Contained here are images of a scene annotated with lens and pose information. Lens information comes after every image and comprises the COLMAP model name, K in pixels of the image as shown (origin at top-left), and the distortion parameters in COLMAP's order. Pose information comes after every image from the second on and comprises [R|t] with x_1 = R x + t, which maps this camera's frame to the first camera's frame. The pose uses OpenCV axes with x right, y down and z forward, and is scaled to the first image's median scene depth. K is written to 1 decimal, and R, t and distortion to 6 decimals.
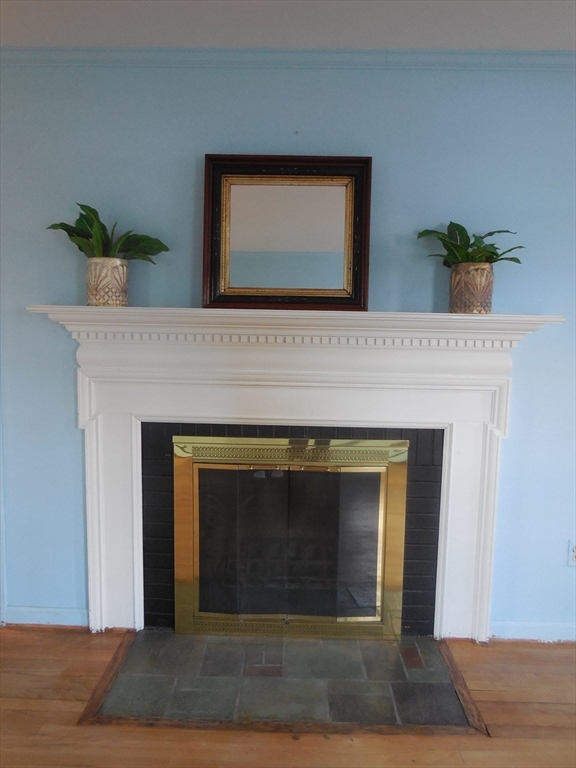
lens RADIAL K [[591.0, 0, 287.3], [0, 591.0, 373.0], [0, 0, 1]] dist [-0.028144, 0.000819]
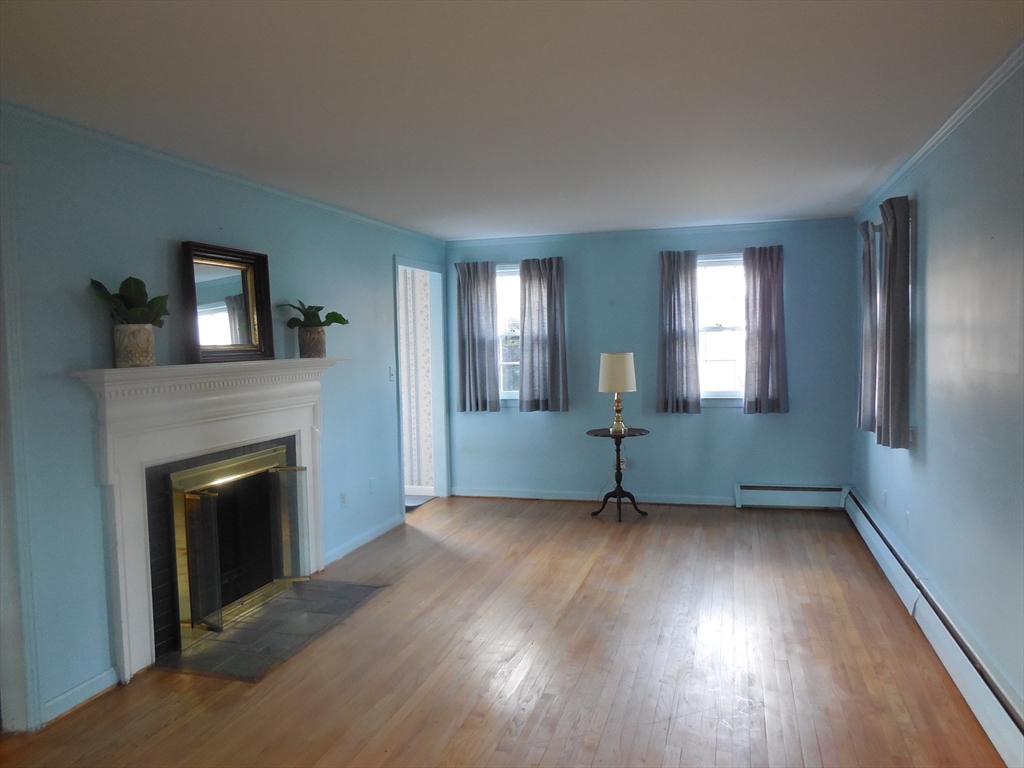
lens RADIAL K [[788.1, 0, 526.3], [0, 788.1, 384.7], [0, 0, 1]] dist [-0.028144, 0.000819]
pose [[0.235276, -0.080731, 0.968570, -1.557954], [0.125536, 0.990721, 0.052084, -0.062600], [-0.963787, 0.109336, 0.243228, -0.067753]]
